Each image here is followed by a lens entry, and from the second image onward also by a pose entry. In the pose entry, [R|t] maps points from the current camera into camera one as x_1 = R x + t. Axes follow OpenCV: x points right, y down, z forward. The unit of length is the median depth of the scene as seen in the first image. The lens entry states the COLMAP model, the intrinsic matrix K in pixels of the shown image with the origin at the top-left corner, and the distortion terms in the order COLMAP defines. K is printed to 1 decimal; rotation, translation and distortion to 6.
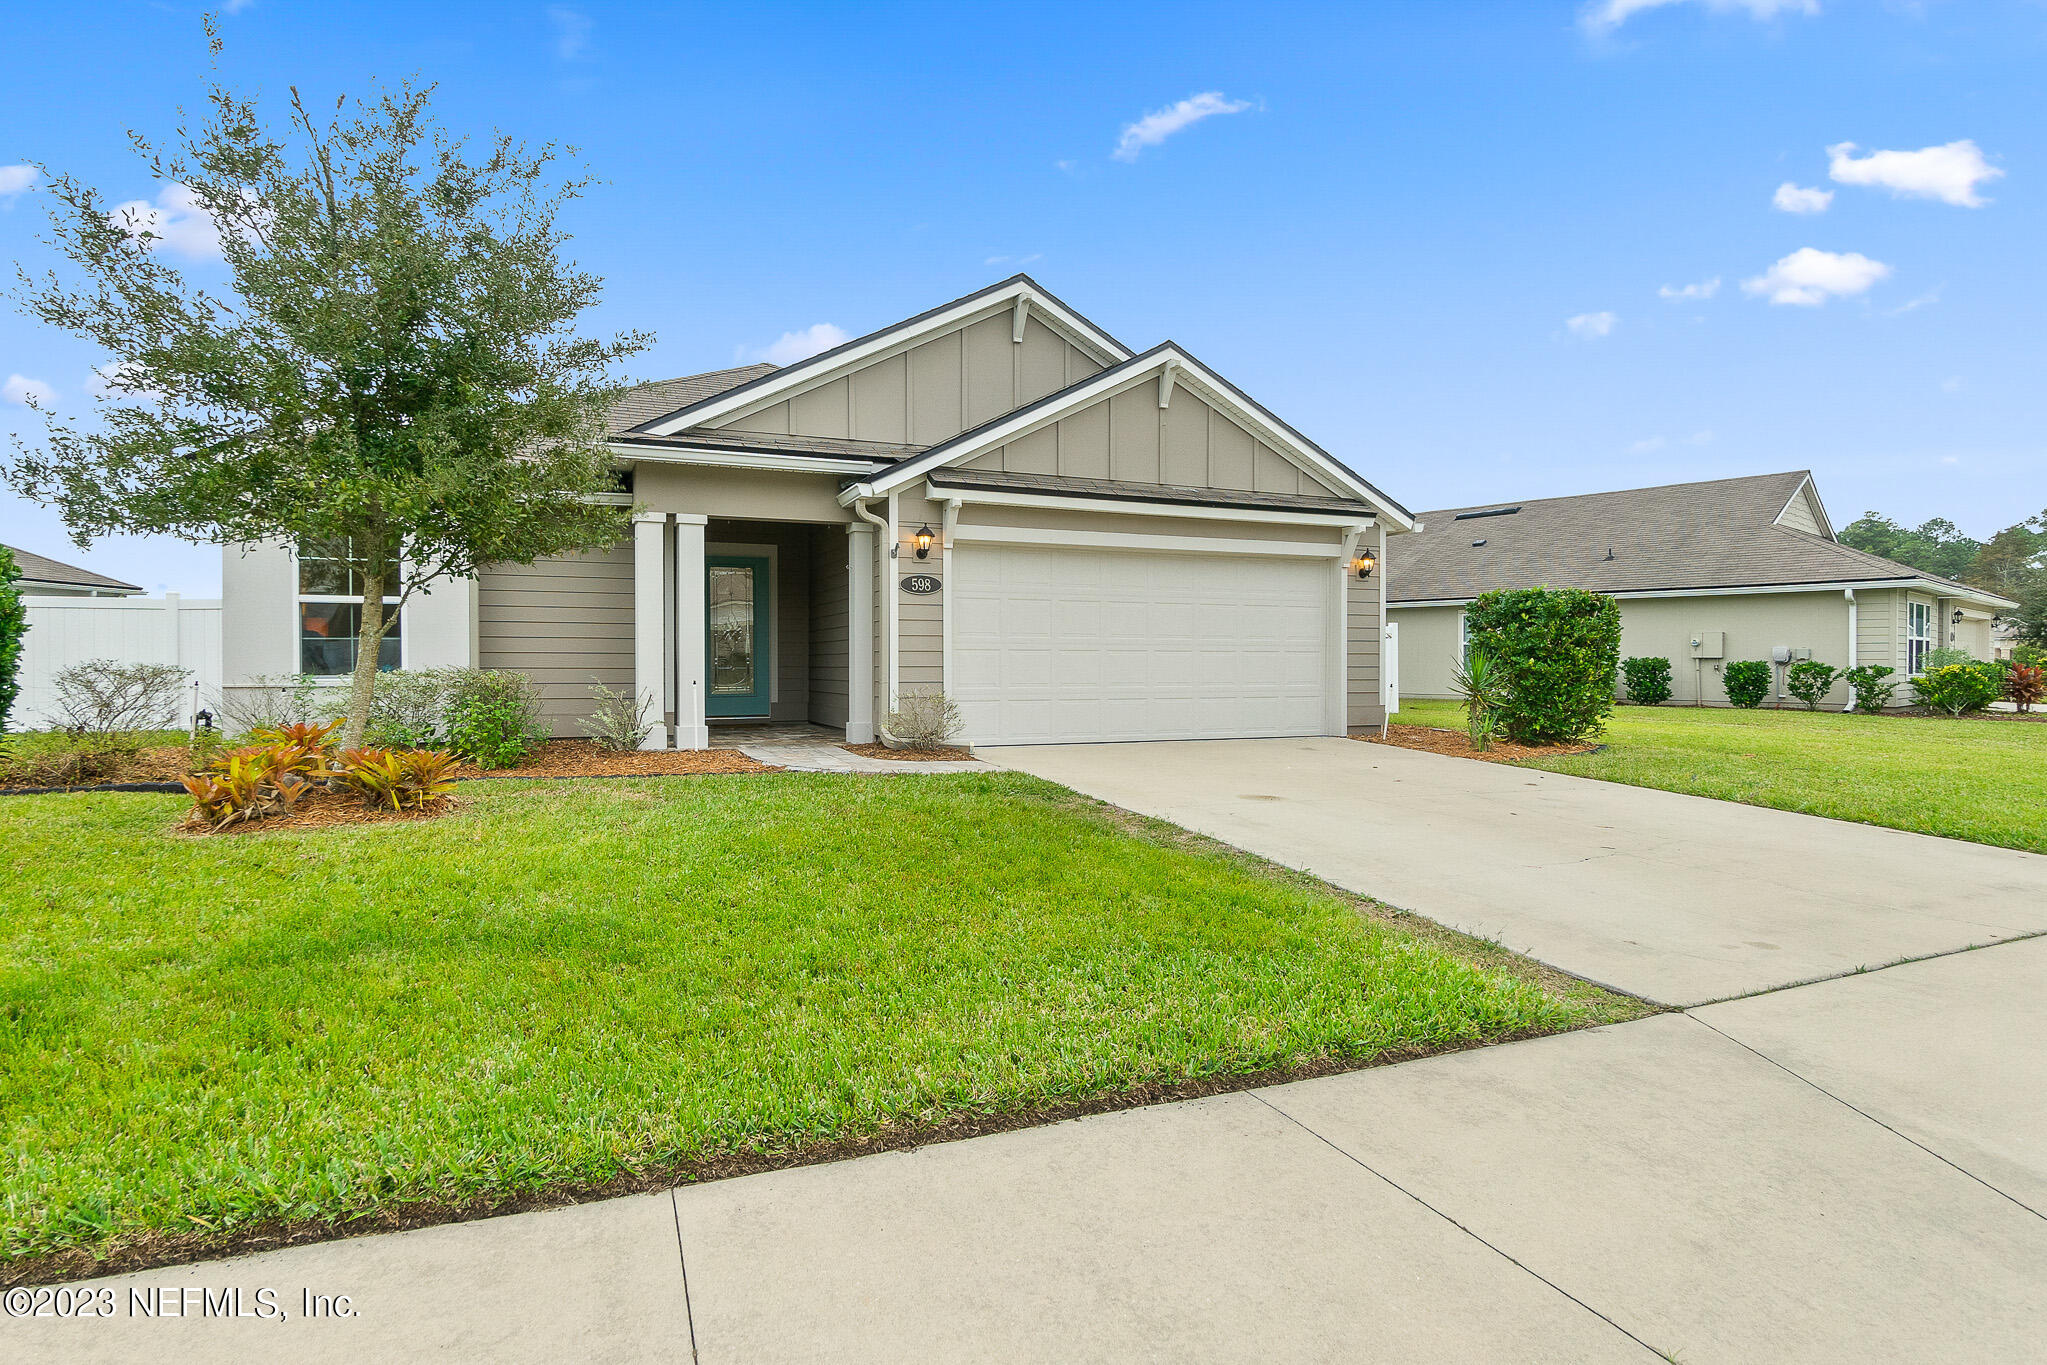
lens RADIAL K [[1063.2, 0, 1021.1], [0, 1063.2, 674.0], [0, 0, 1]] dist [-0.005033, 0.000125]
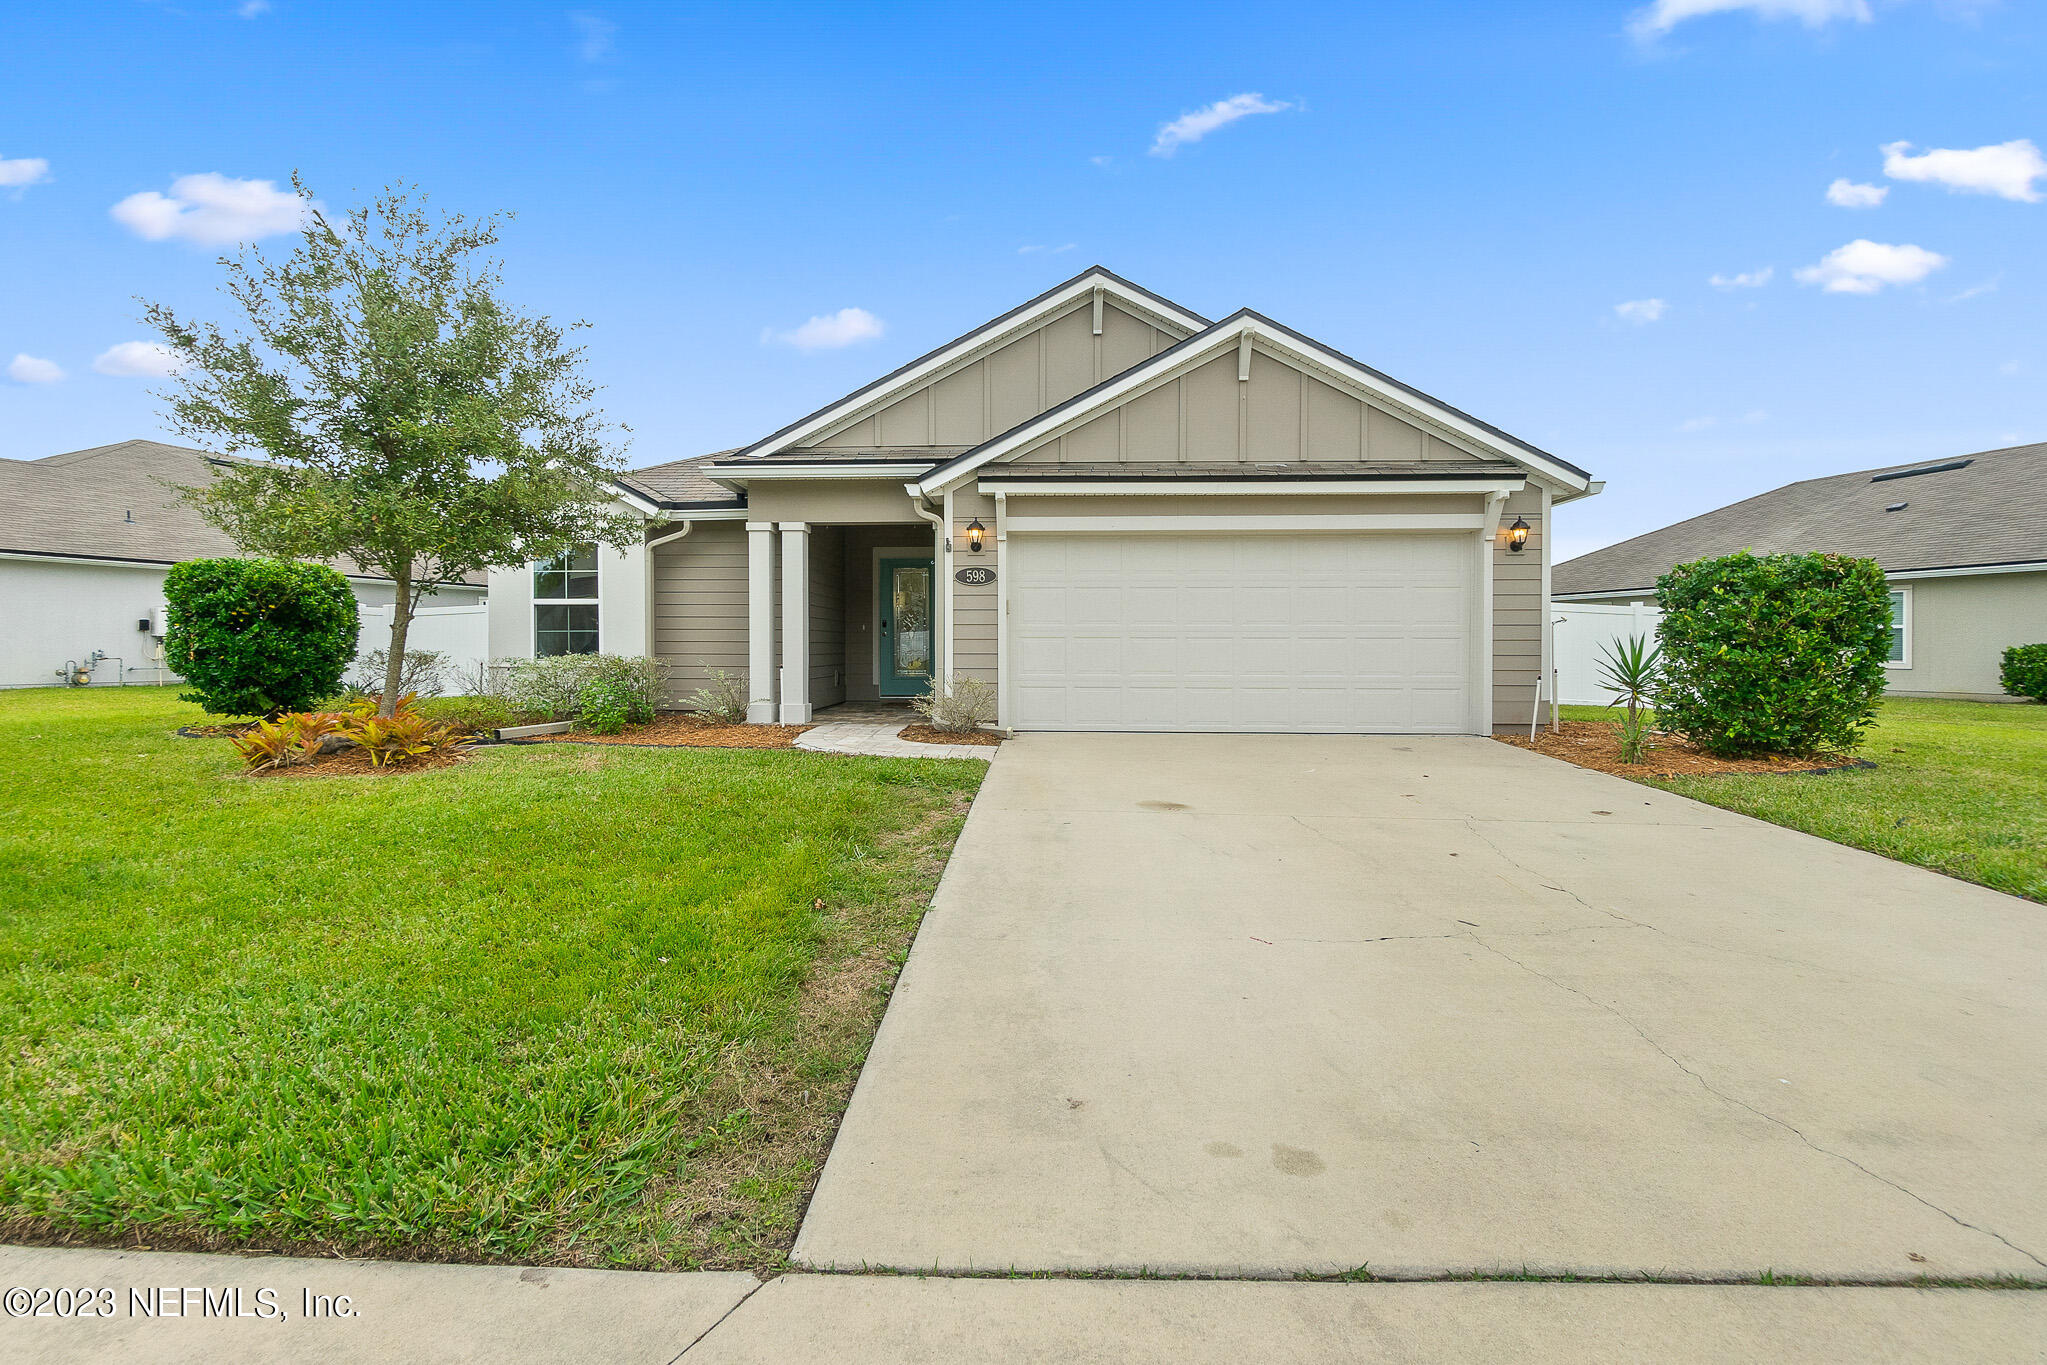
lens RADIAL K [[888.3, 0, 1013.1], [0, 888.3, 669.6], [0, 0, 1]] dist [-0.007067, 0.000373]
pose [[0.902055, 0.010932, -0.431482, 0.314684], [-0.005490, 0.999889, 0.013854, -0.003299], [0.431586, -0.010128, 0.902015, 0.213796]]
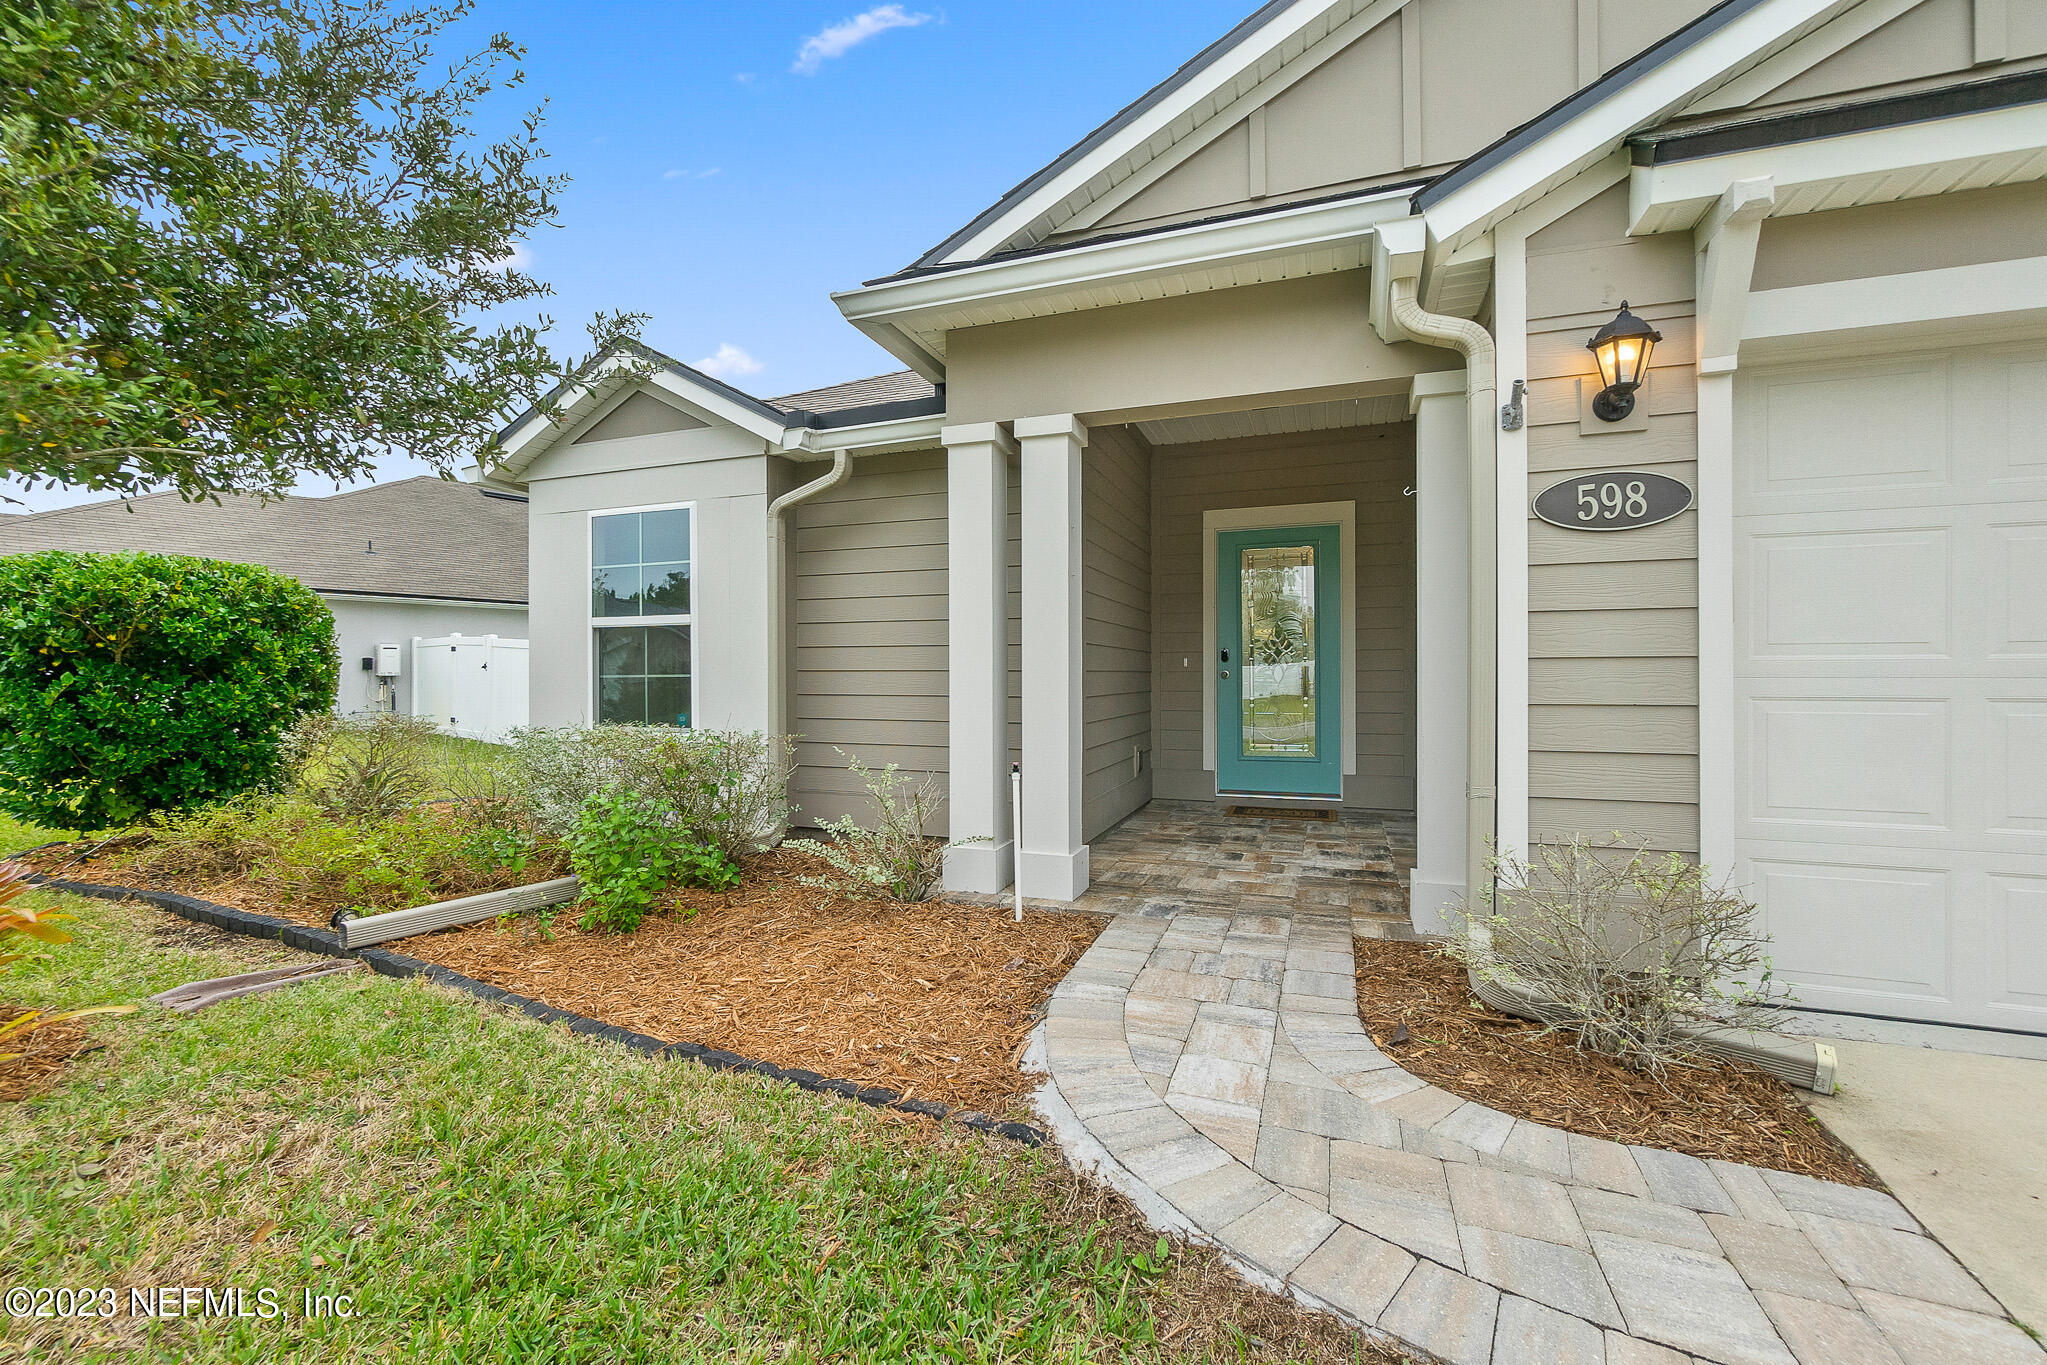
lens RADIAL K [[888.3, 0, 1004.8], [0, 888.3, 674.2], [0, 0, 1]] dist [-0.007067, 0.000373]
pose [[0.720514, -0.003387, -0.693432, -0.039564], [-0.005219, 0.999933, -0.010307, -0.026912], [0.693421, 0.011045, 0.720448, 0.662767]]
